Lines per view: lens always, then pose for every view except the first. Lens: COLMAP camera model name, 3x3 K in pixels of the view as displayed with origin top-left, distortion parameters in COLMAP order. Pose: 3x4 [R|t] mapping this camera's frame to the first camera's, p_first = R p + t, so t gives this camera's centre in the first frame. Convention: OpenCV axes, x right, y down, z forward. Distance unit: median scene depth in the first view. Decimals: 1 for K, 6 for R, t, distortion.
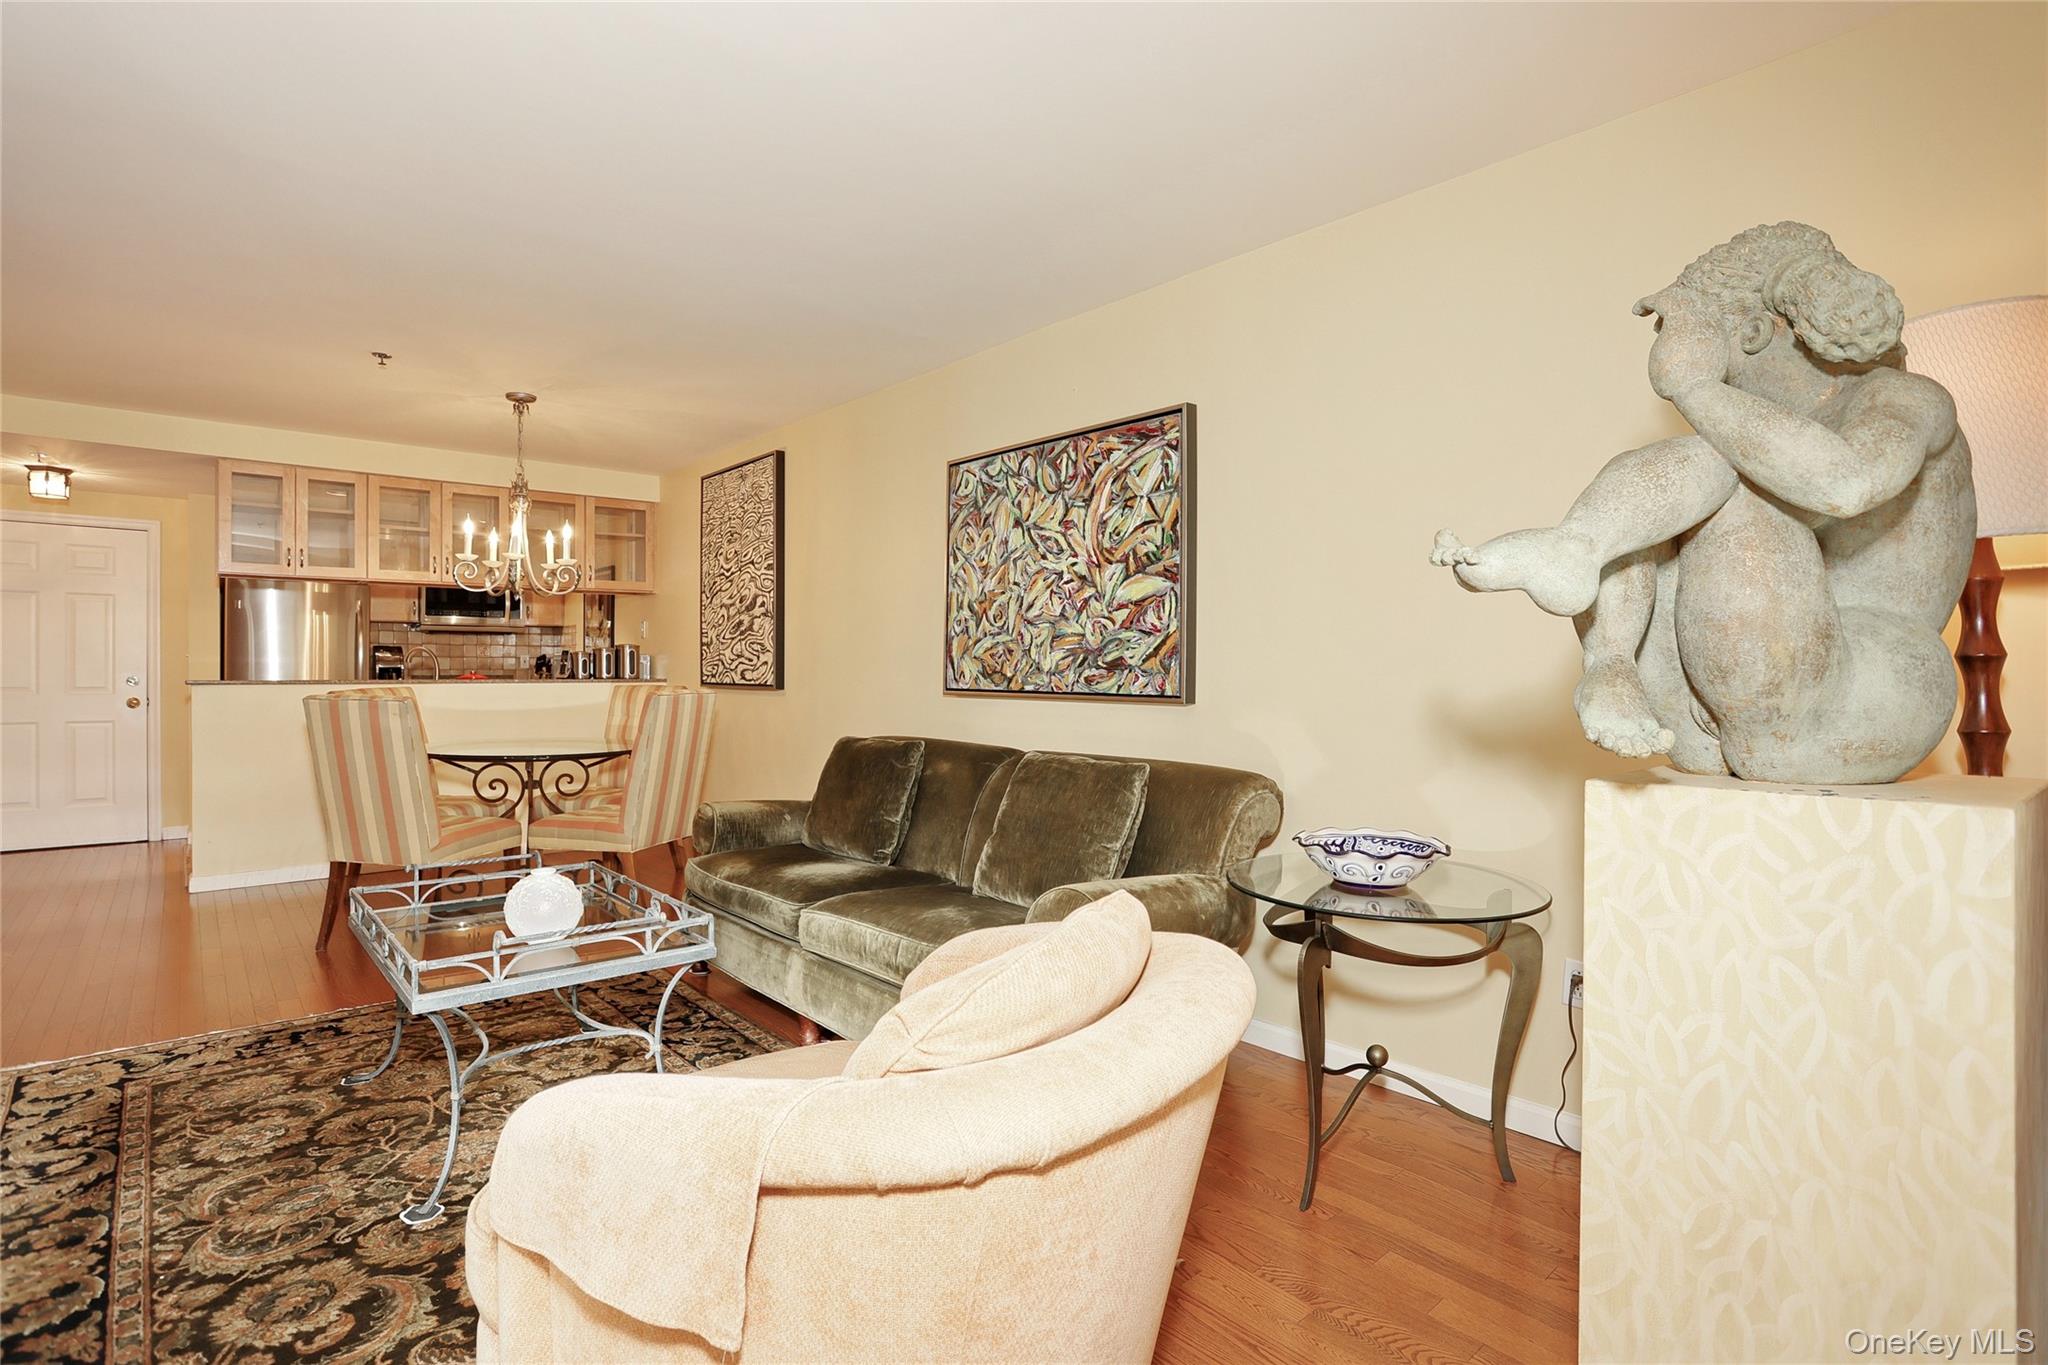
lens RADIAL K [[989.2, 0, 1014.2], [0, 989.2, 676.1], [0, 0, 1]] dist [-0.061894, 0.021700]
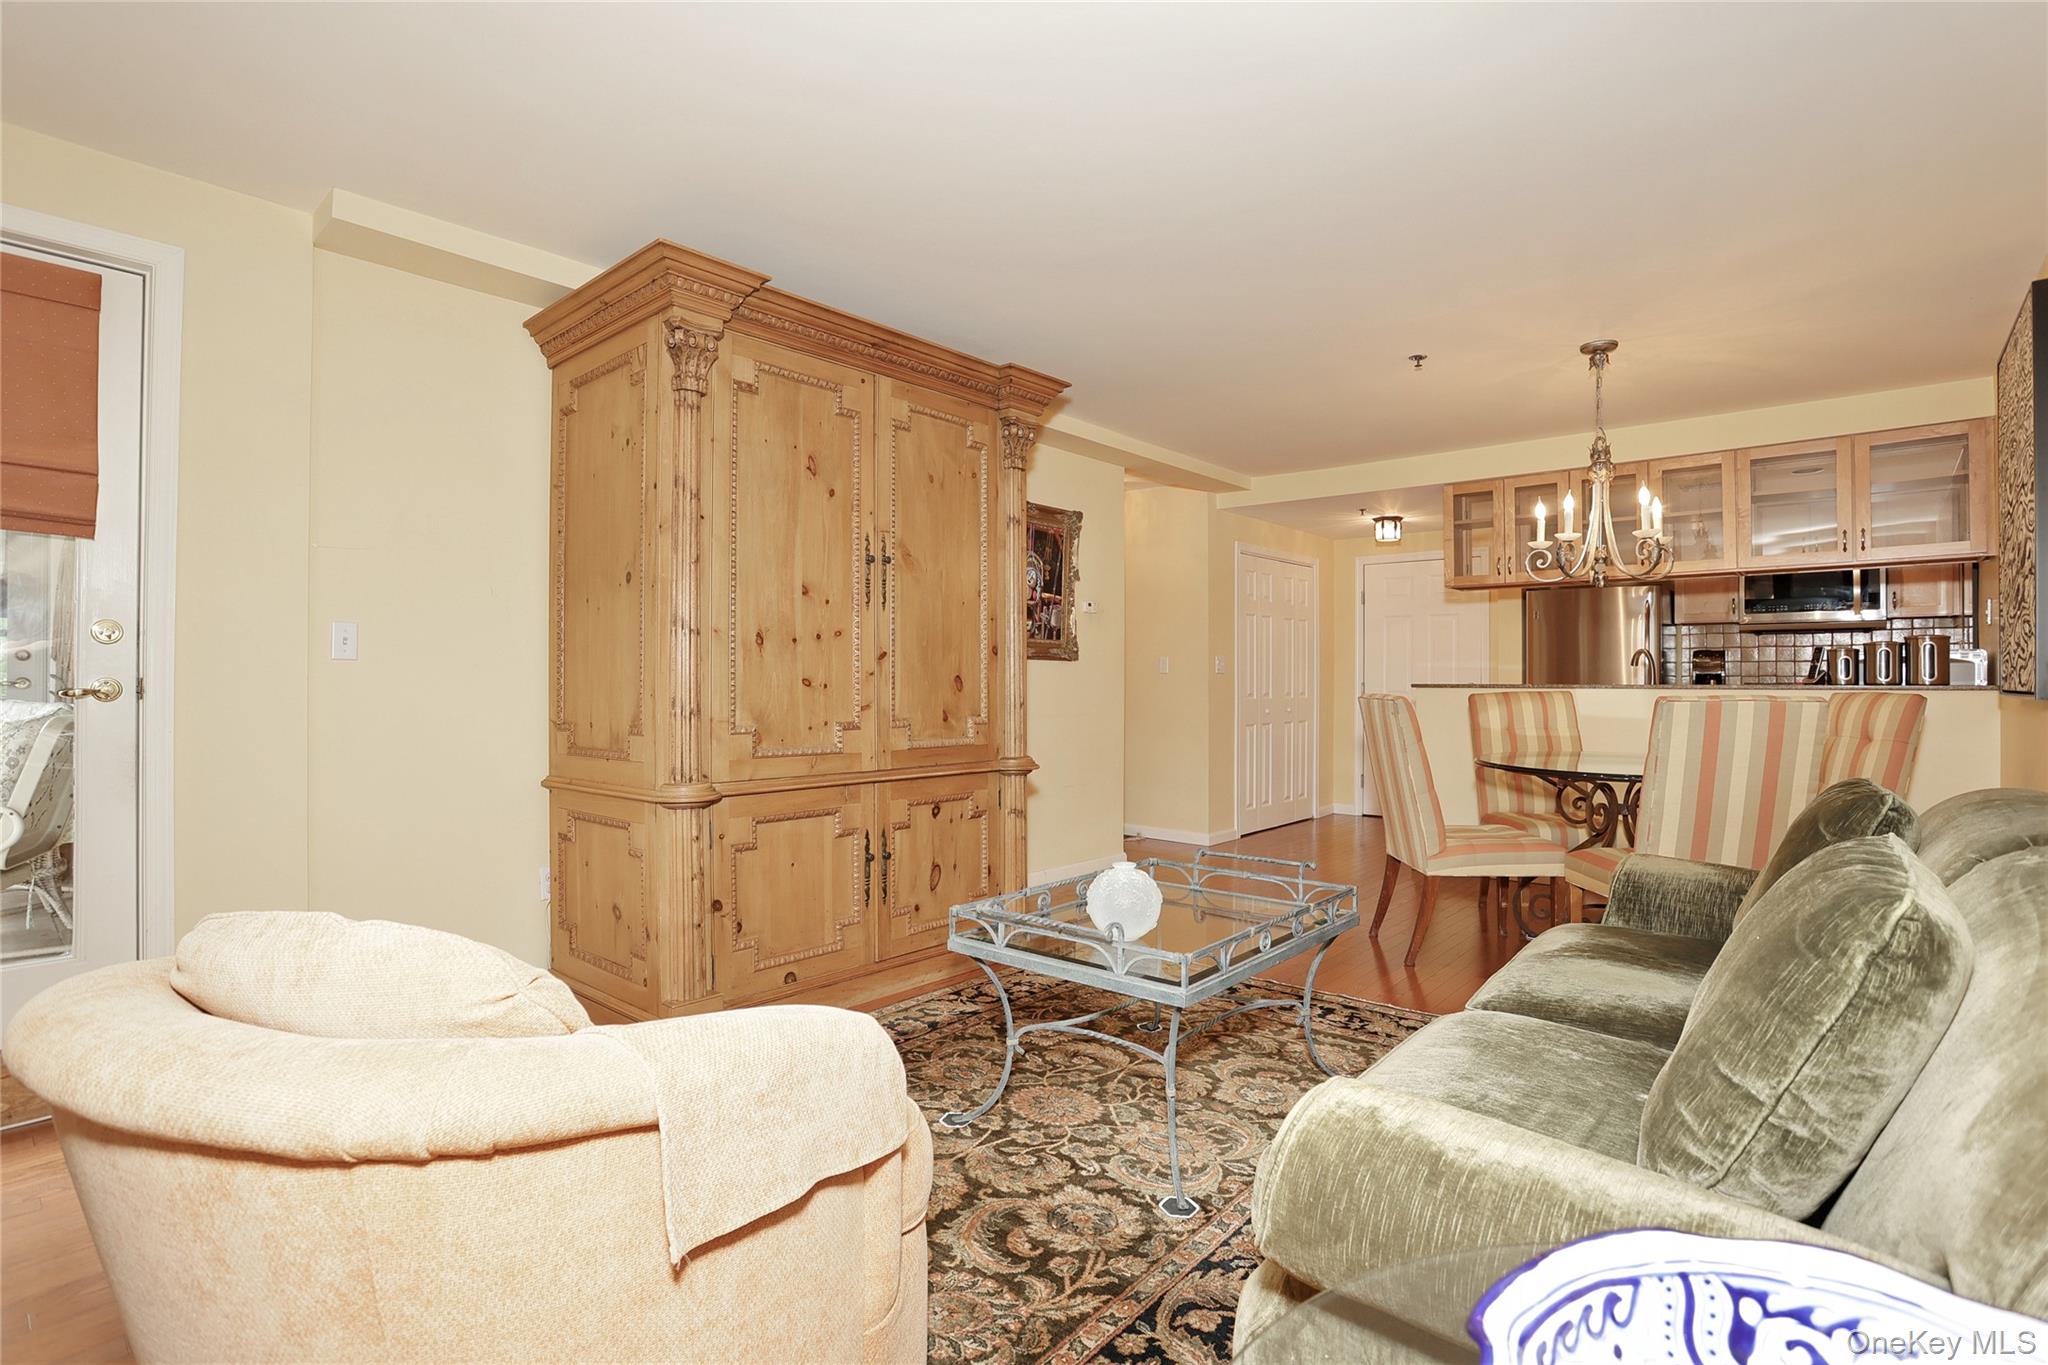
lens RADIAL K [[989.2, 0, 1015.3], [0, 989.2, 679.5], [0, 0, 1]] dist [-0.061894, 0.021700]
pose [[0.125855, -0.006132, -0.992030, 0.256097], [-0.005122, 0.999964, -0.006831, 0.010057], [0.992035, 0.005941, 0.125819, 0.395236]]
